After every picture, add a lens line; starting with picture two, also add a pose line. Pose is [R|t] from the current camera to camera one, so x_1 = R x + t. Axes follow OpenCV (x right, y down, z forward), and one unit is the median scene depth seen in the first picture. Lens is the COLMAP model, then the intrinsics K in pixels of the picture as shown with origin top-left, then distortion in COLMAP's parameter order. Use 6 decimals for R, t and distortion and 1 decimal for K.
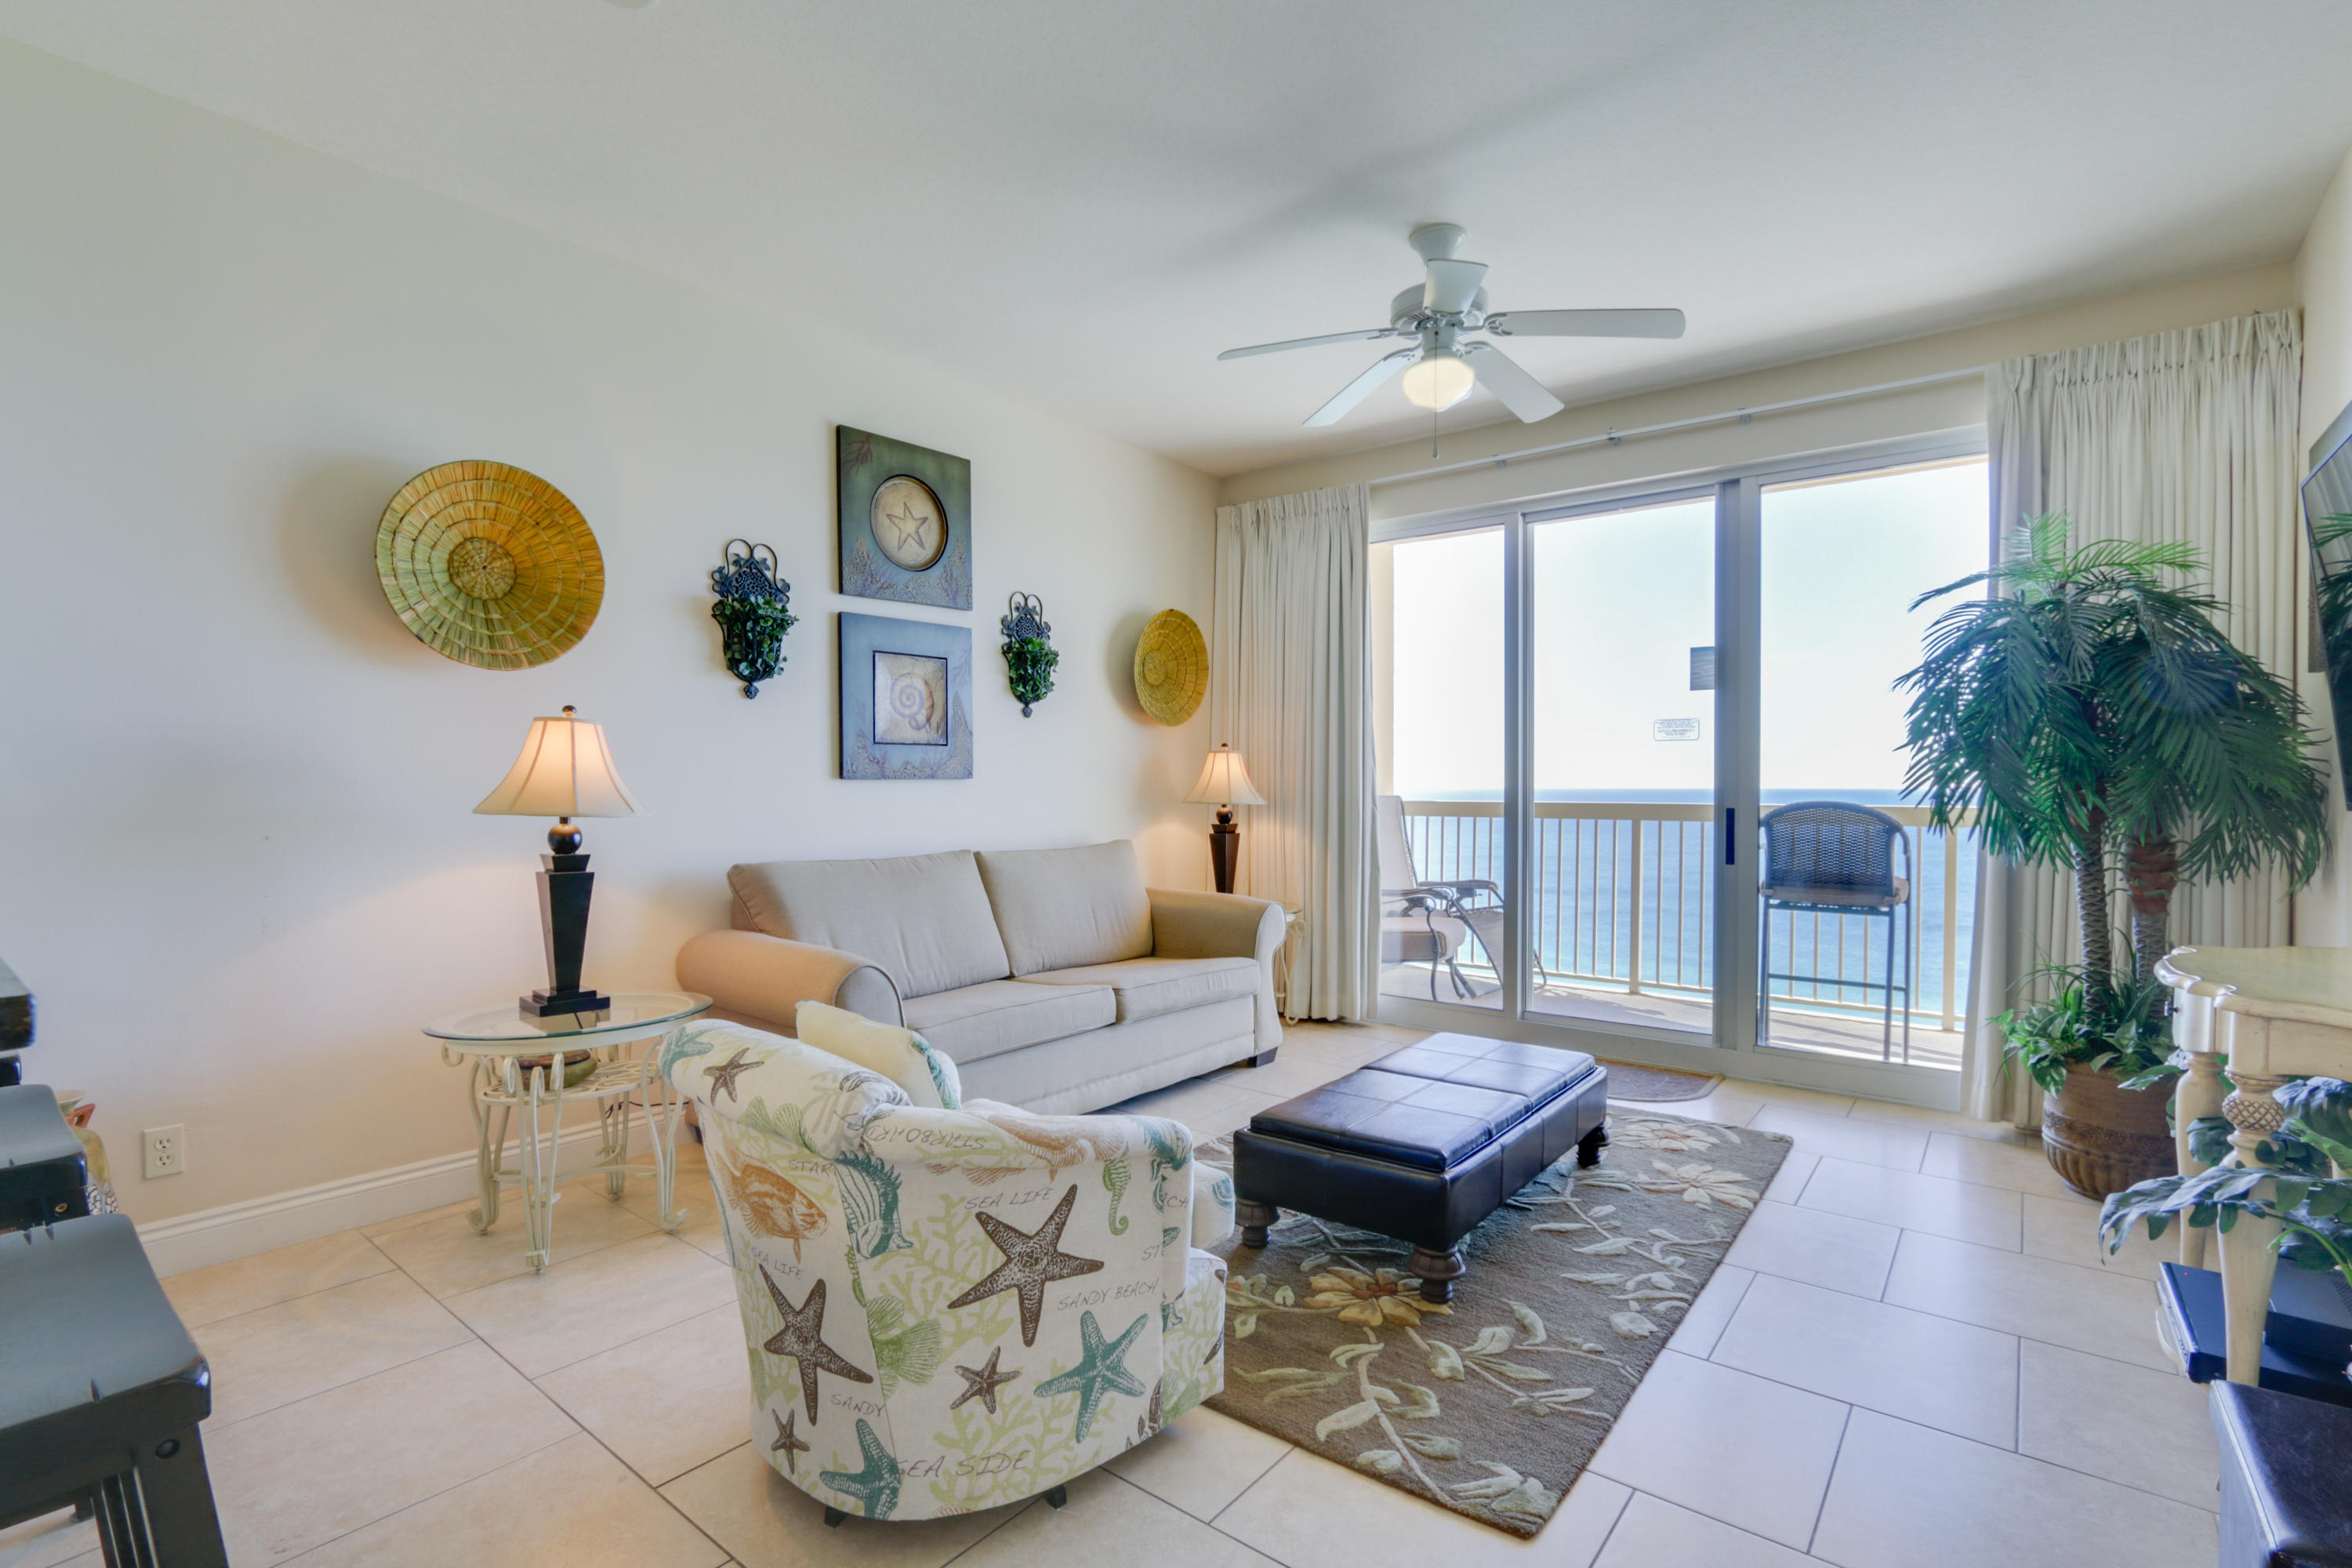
lens RADIAL K [[1086.0, 0, 1180.3], [0, 1086.0, 798.8], [0, 0, 1]] dist [-0.015320, 0.001072]
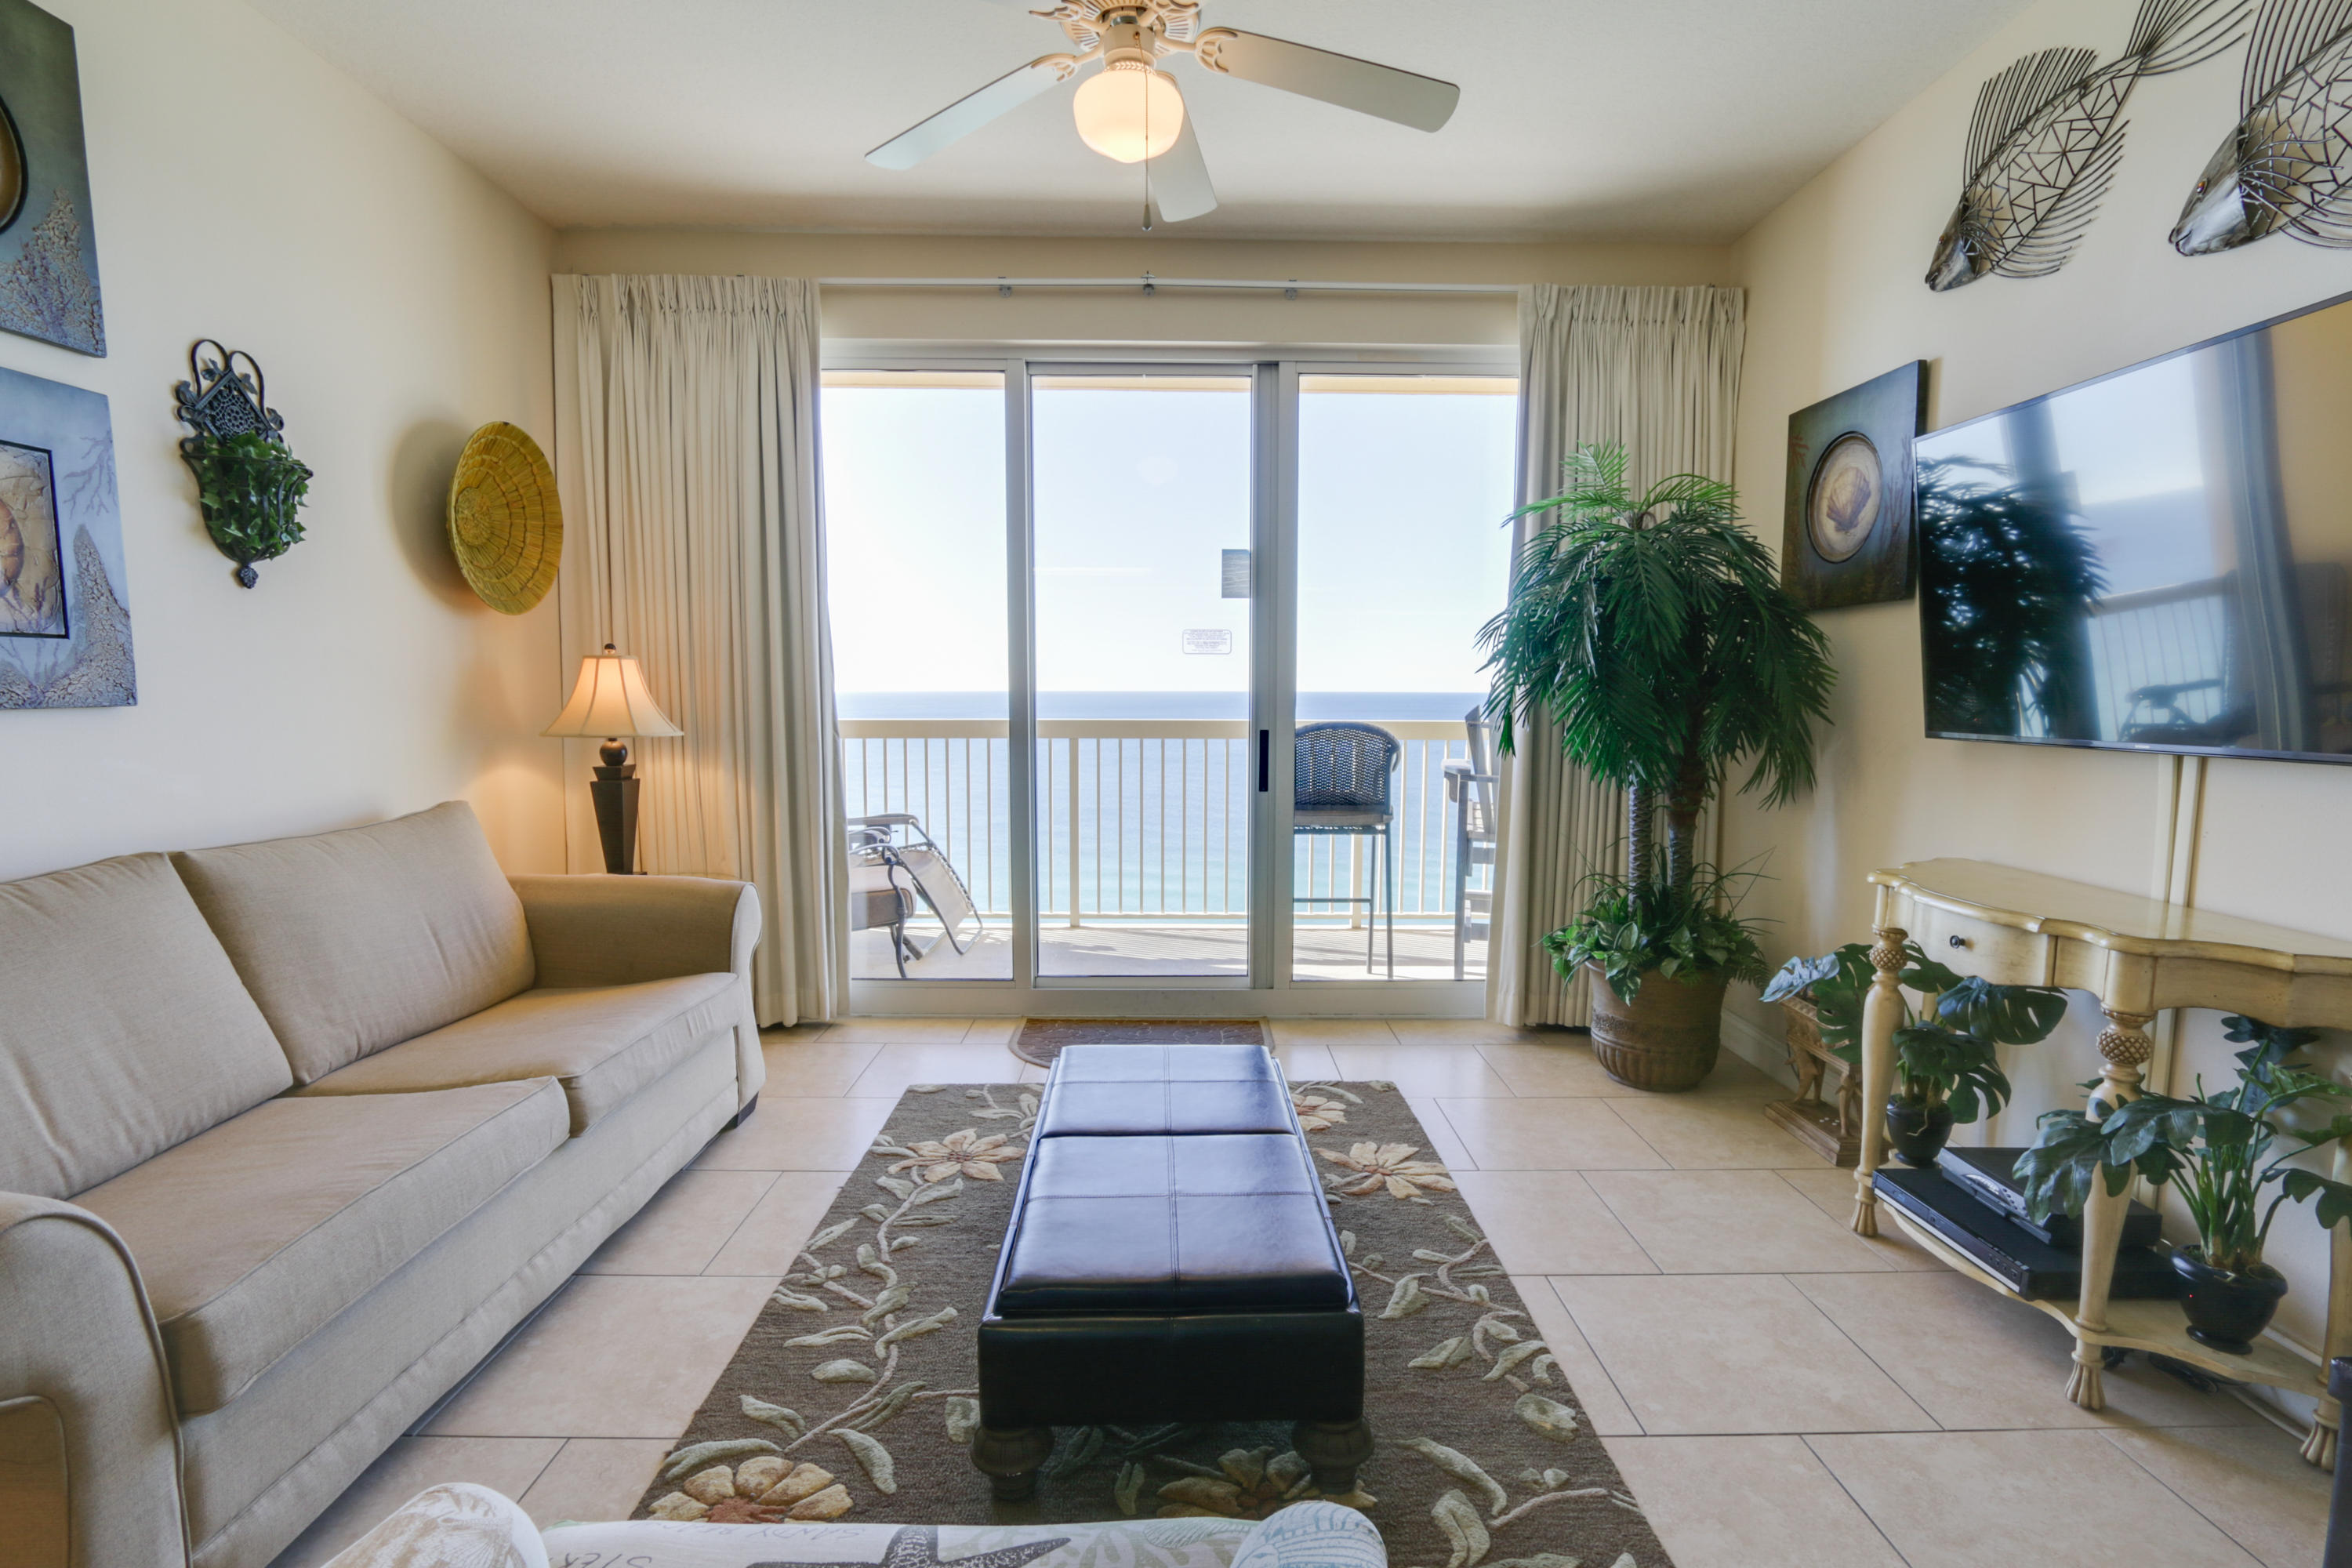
lens RADIAL K [[1121.1, 0, 1199.1], [0, 1121.1, 803.8], [0, 0, 1]] dist [-0.024460, 0.006860]
pose [[0.773637, -0.063405, 0.630449, -0.147603], [0.006328, 0.995704, 0.092373, -0.018835], [-0.633597, -0.067474, 0.770715, 0.322814]]
